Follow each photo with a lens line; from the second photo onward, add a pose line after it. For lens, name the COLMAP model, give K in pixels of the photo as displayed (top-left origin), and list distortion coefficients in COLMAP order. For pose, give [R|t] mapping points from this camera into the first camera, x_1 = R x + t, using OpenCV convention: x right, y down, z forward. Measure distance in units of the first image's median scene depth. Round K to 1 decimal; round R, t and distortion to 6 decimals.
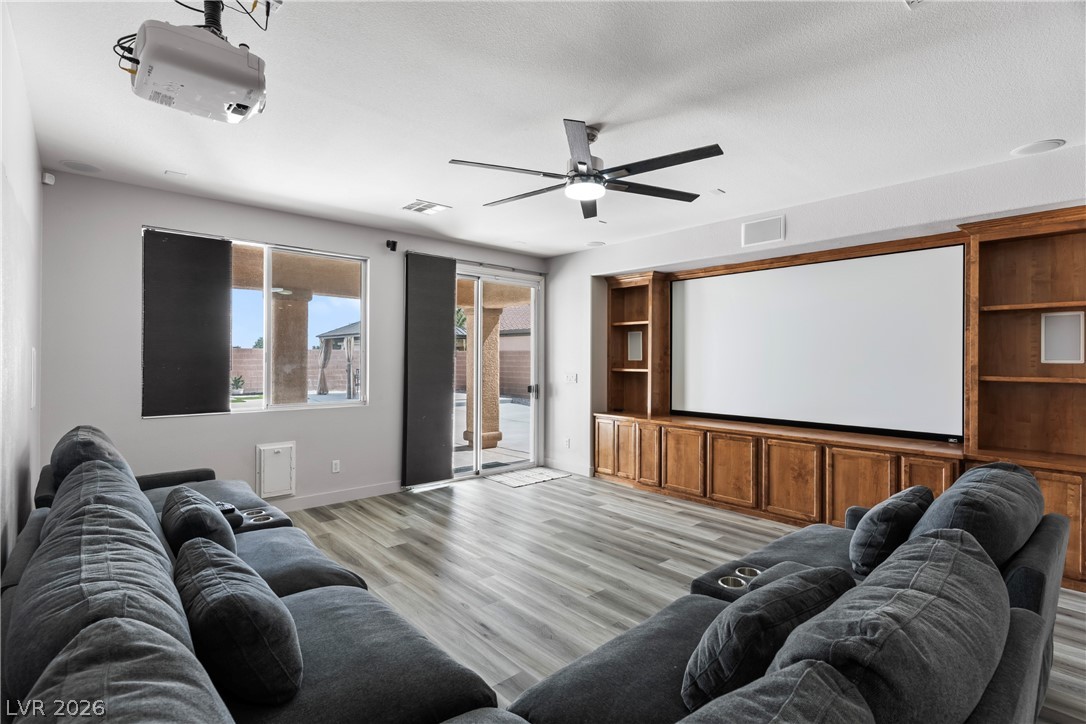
lens RADIAL K [[515.2, 0, 544.7], [0, 515.2, 361.0], [0, 0, 1]] dist [0.003631, 0.000490]
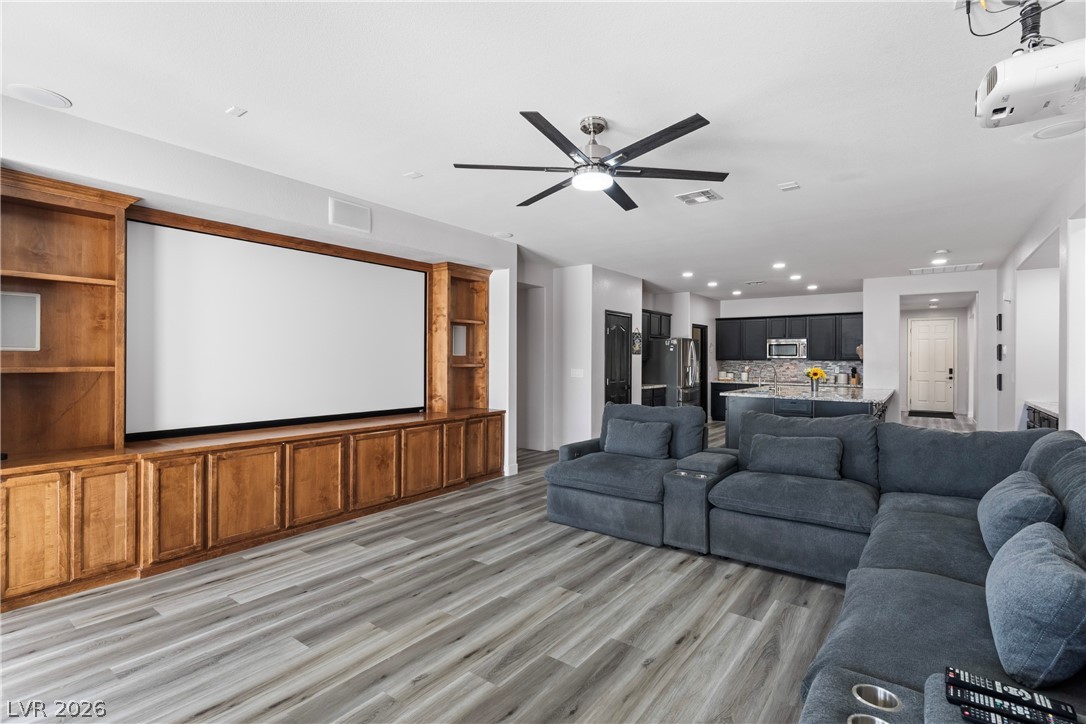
lens RADIAL K [[515.2, 0, 543.4], [0, 515.2, 359.3], [0, 0, 1]] dist [0.003631, 0.000490]
pose [[-0.196591, -0.006569, 0.980463, -0.586816], [-0.000762, 0.999978, 0.006547, 0.004571], [-0.980485, 0.000540, -0.196592, 0.862541]]
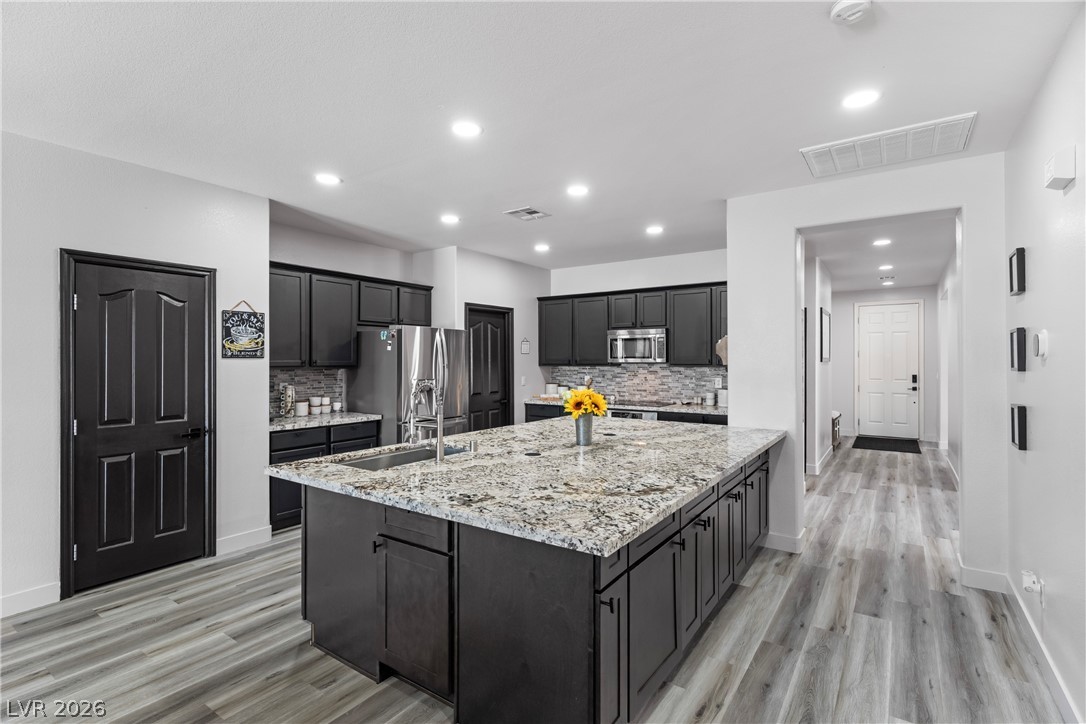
lens RADIAL K [[515.2, 0, 544.0], [0, 515.2, 359.8], [0, 0, 1]] dist [0.003631, 0.000490]
pose [[-0.231350, -0.003535, 0.972864, -0.537612], [0.004165, 0.999981, 0.004624, 0.004302], [-0.972862, 0.005121, -0.231331, 0.802353]]
